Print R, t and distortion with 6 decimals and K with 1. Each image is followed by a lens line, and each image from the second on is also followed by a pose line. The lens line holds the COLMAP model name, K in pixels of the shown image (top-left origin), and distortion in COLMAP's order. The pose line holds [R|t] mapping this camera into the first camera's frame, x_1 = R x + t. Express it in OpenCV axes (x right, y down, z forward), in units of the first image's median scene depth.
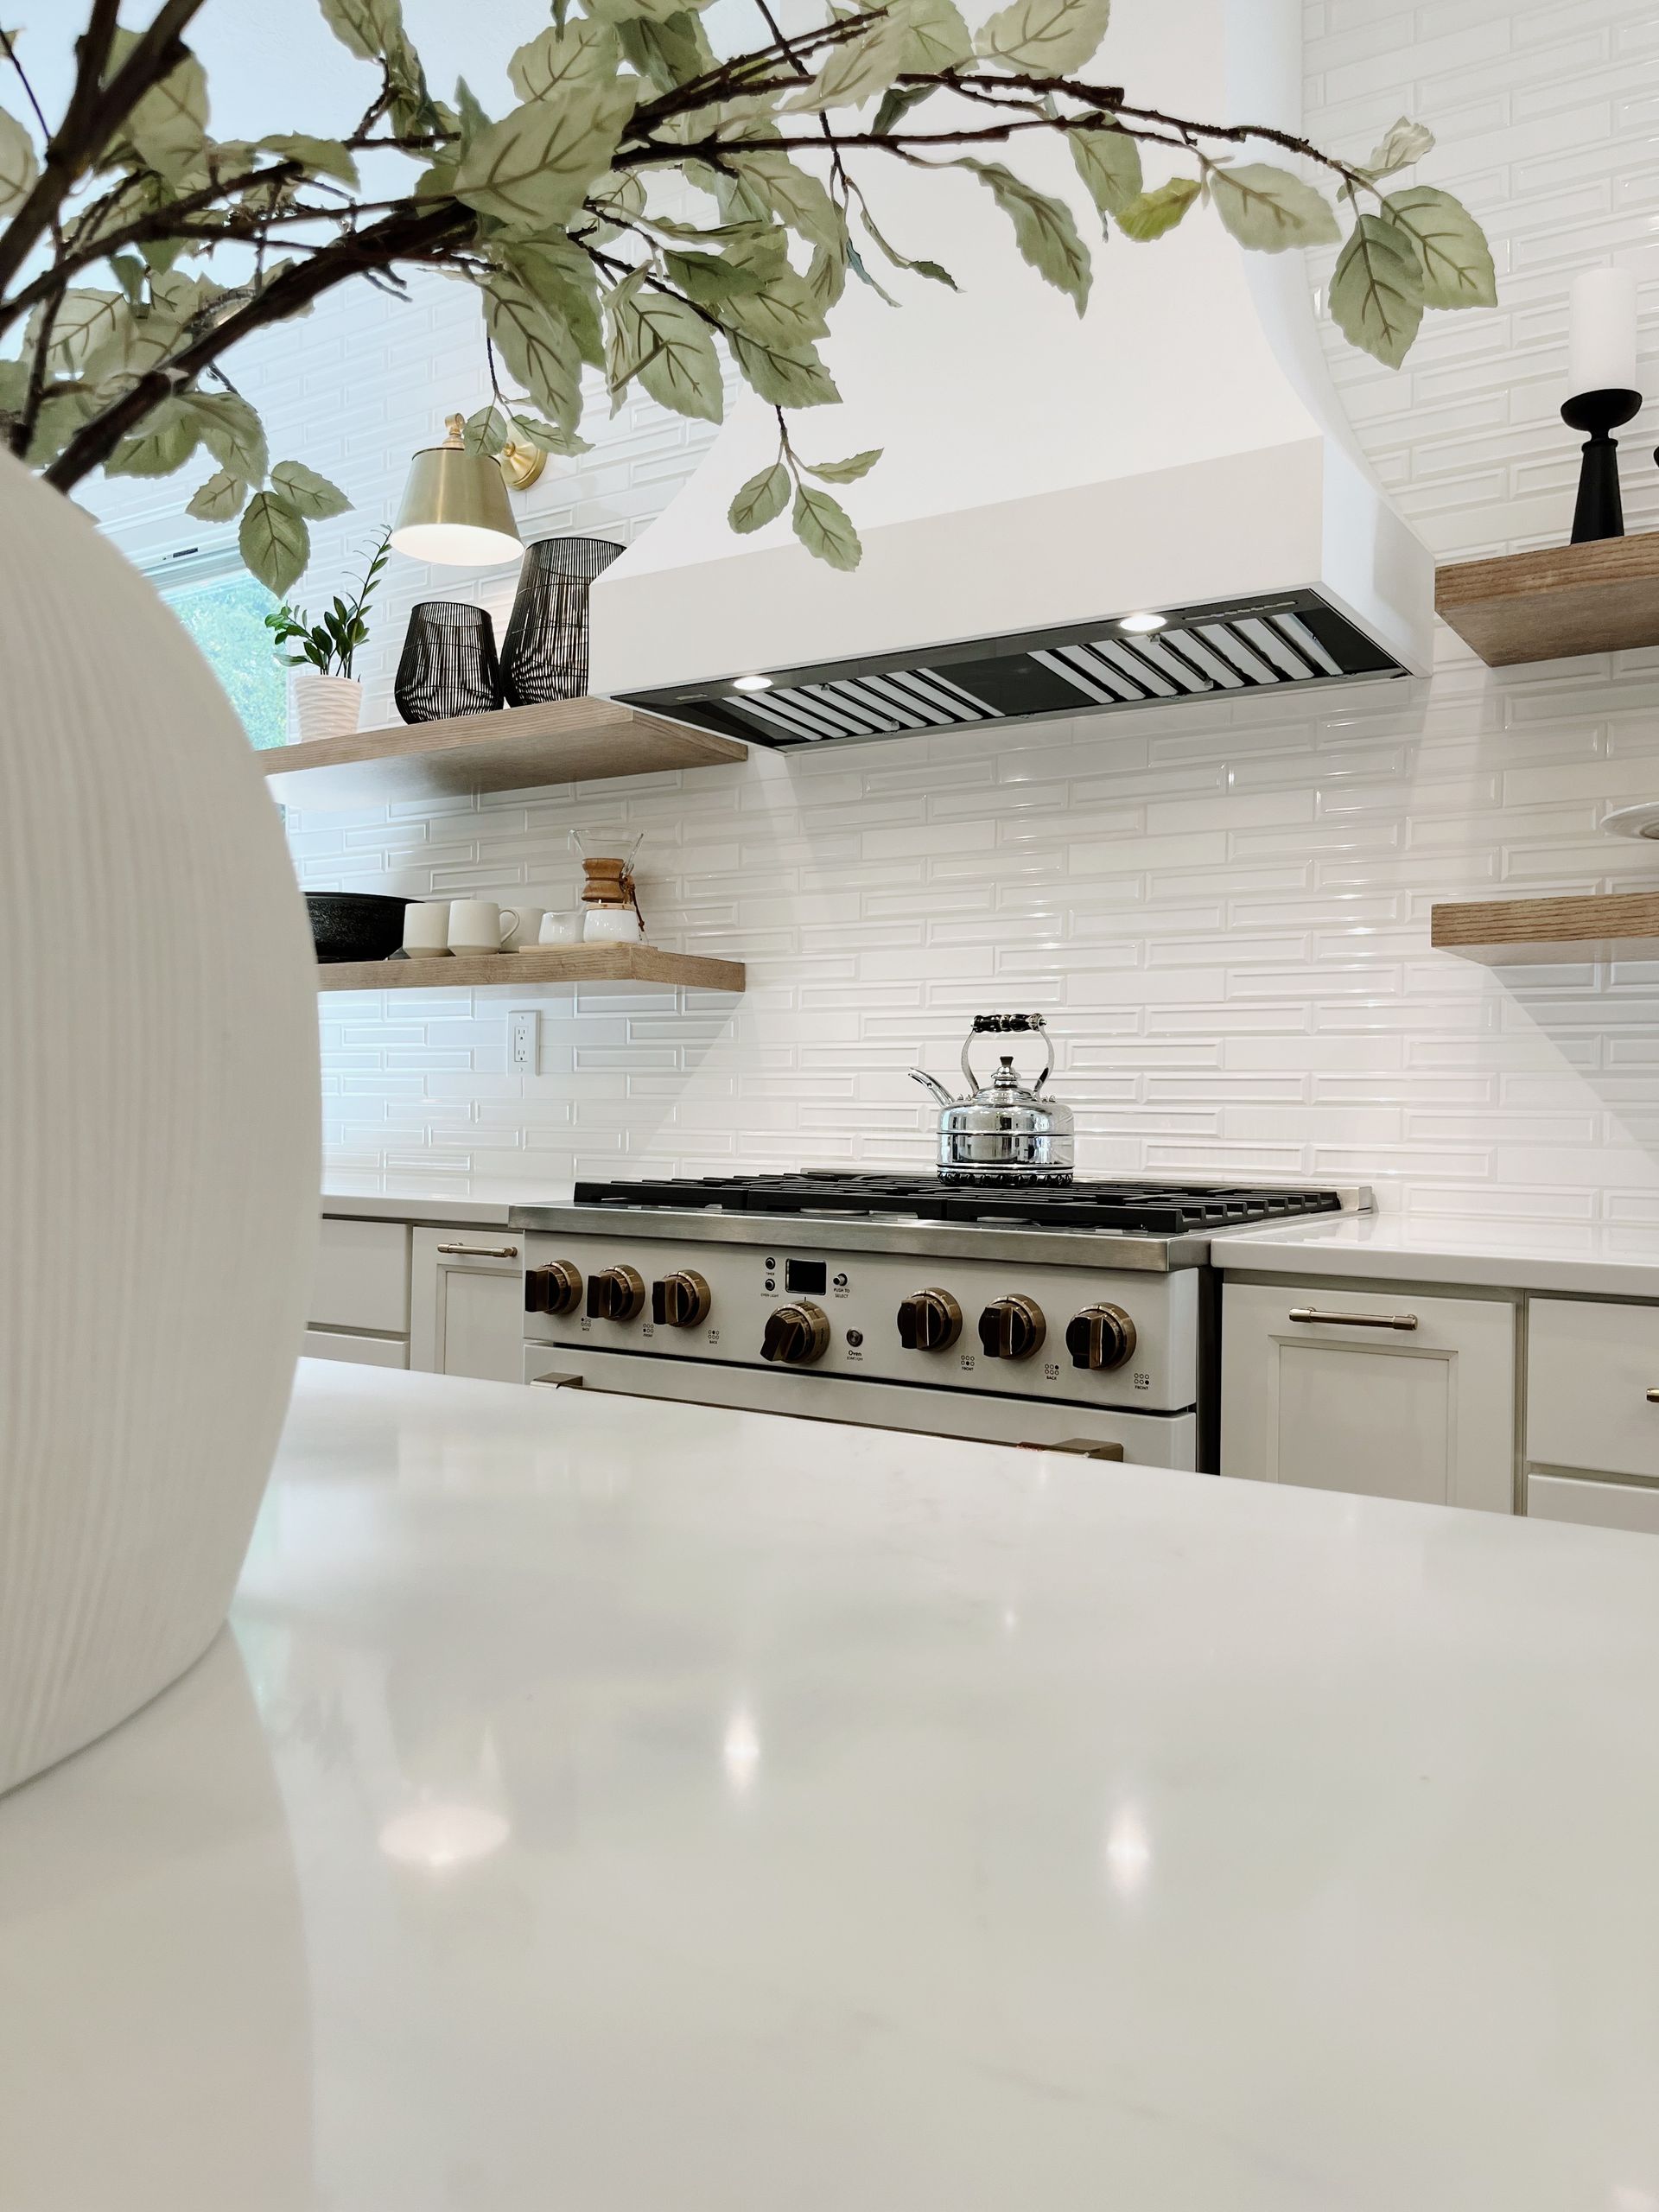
lens RADIAL K [[1682.9, 0, 837.1], [0, 1682.9, 1119.2], [0, 0, 1]] dist [0.050722, -0.073756]
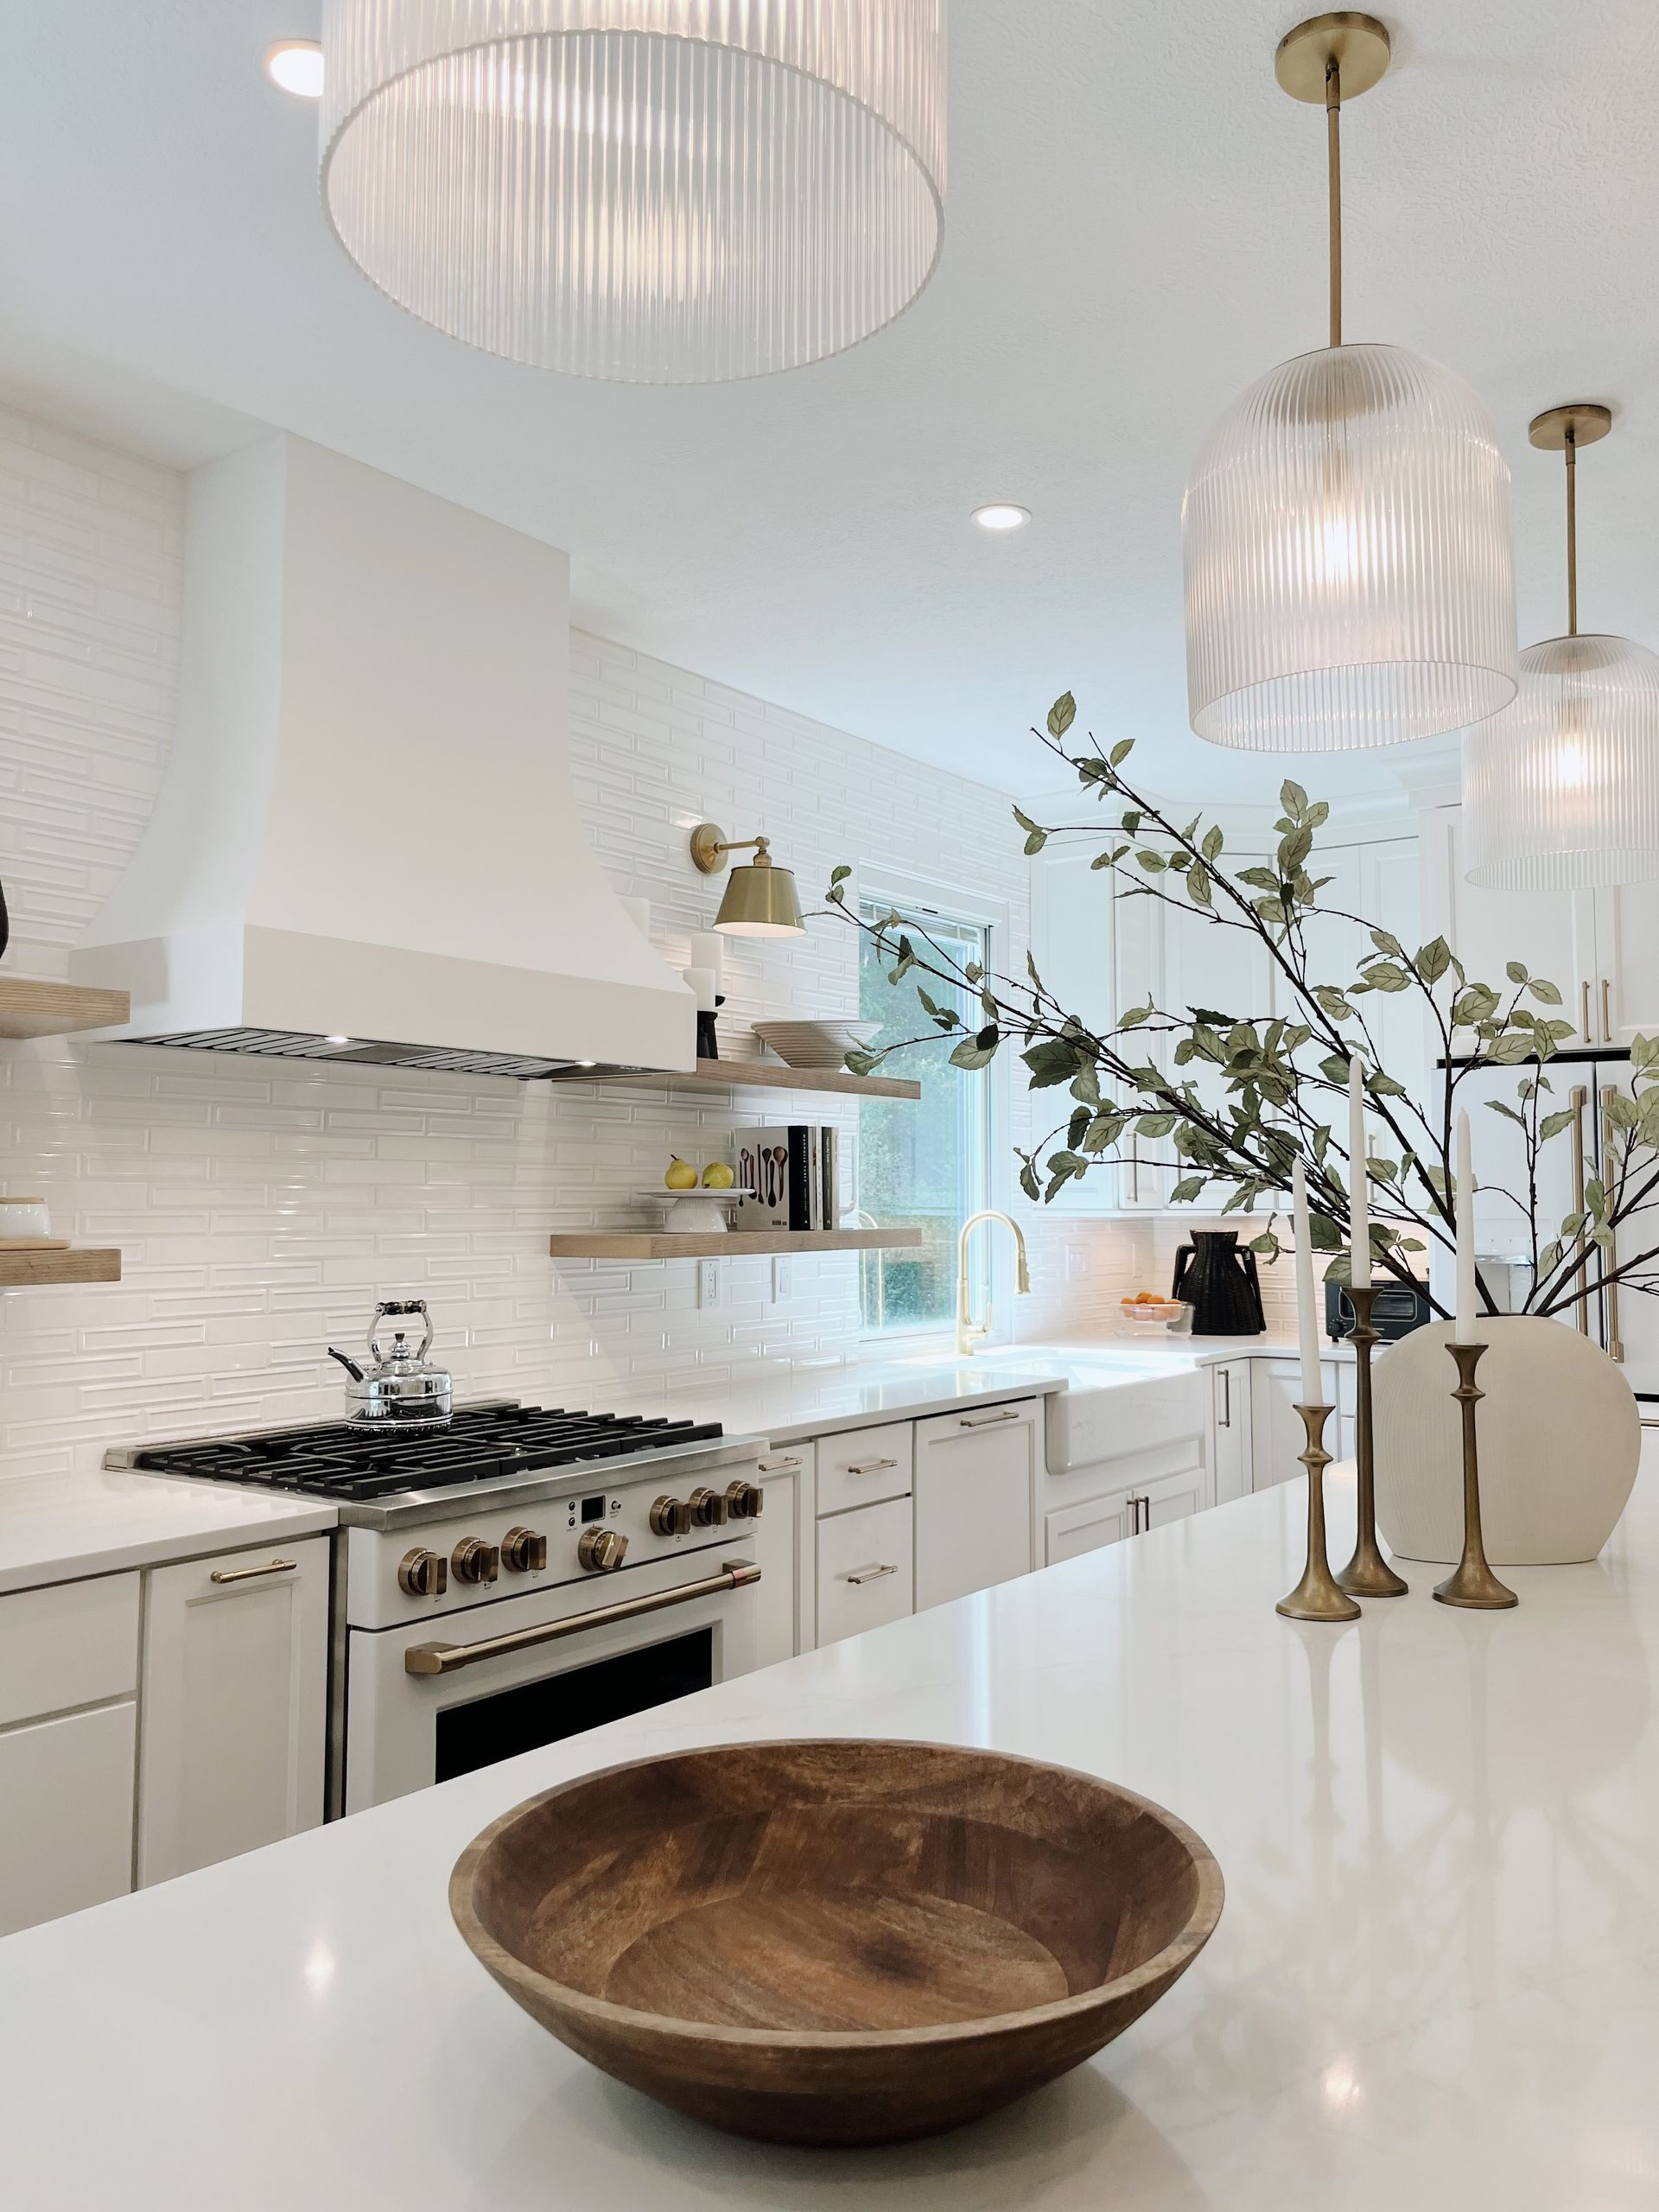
lens RADIAL K [[1682.9, 0, 845.6], [0, 1682.9, 1087.1], [0, 0, 1]] dist [0.050722, -0.073756]
pose [[0.053165, 0.056183, 0.997004, -1.248153], [0.007004, 0.998370, -0.056633, -0.156709], [-0.998561, 0.009994, 0.052685, 0.591839]]
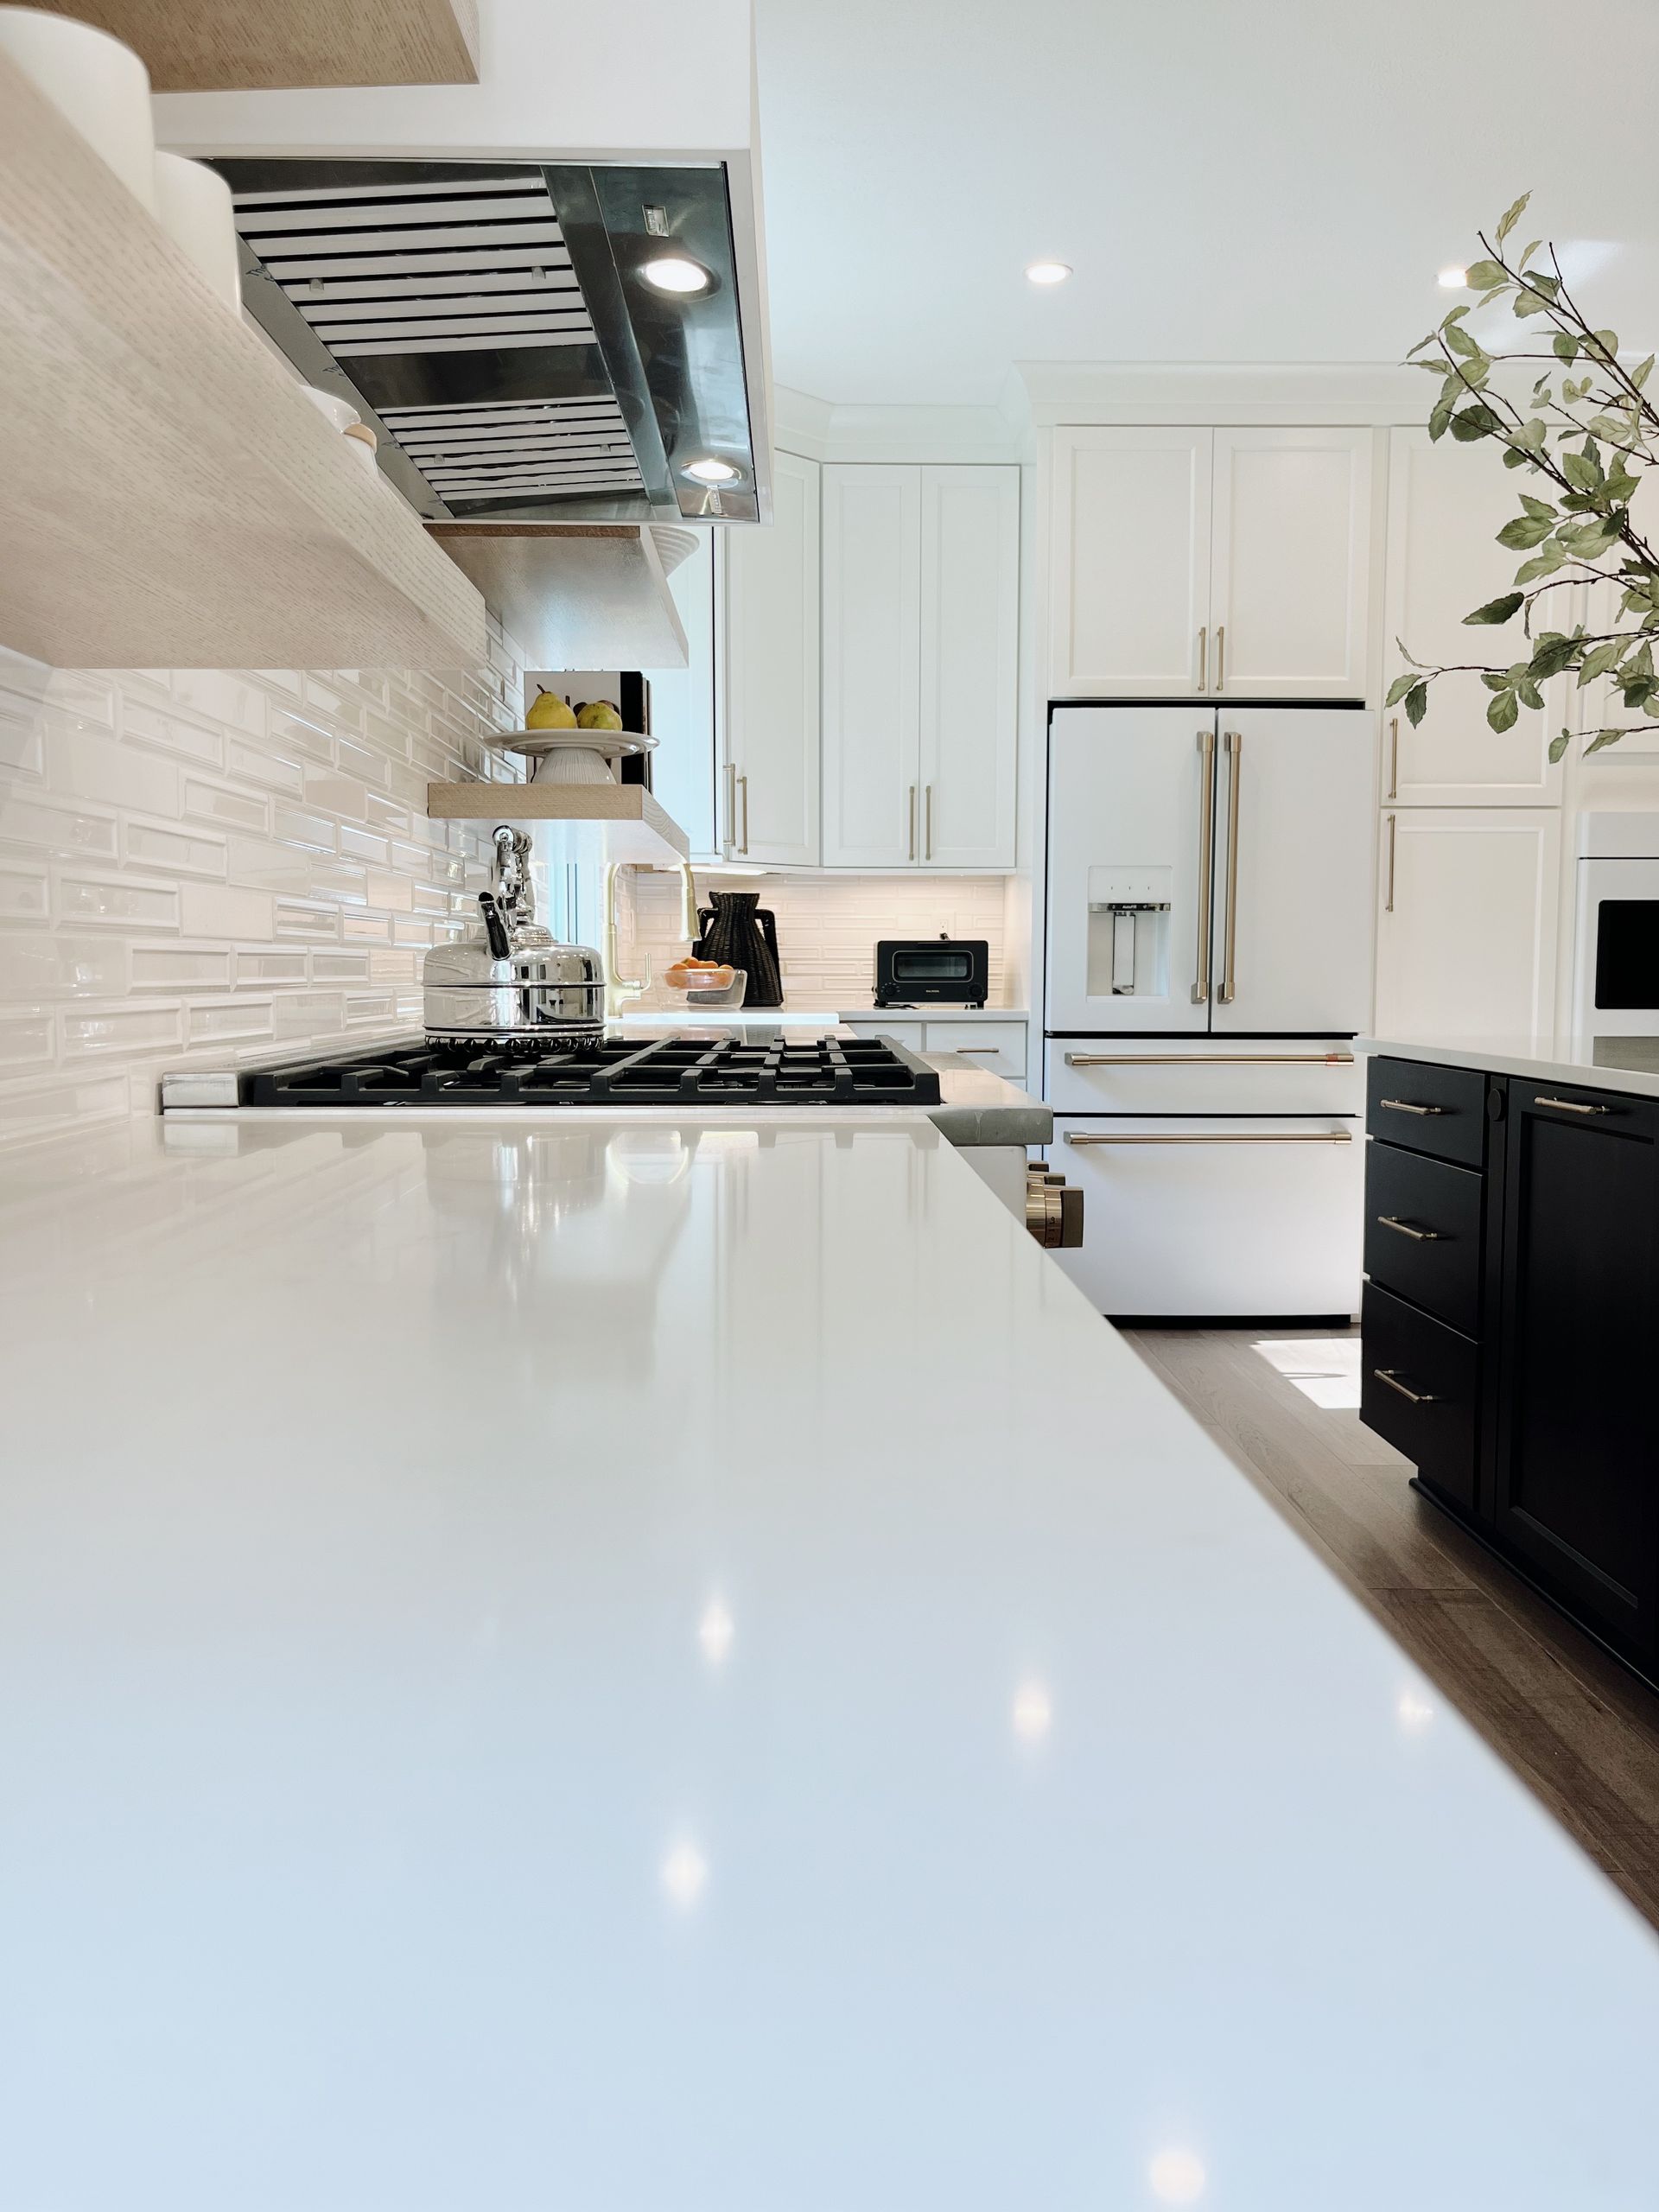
lens RADIAL K [[1682.9, 0, 824.4], [0, 1682.9, 1098.1], [0, 0, 1]] dist [0.050722, -0.073756]
pose [[-0.552233, -0.078987, 0.829939, -0.644276], [-0.005283, 0.995813, 0.091257, -0.011700], [-0.833673, 0.046010, -0.550339, 1.340944]]
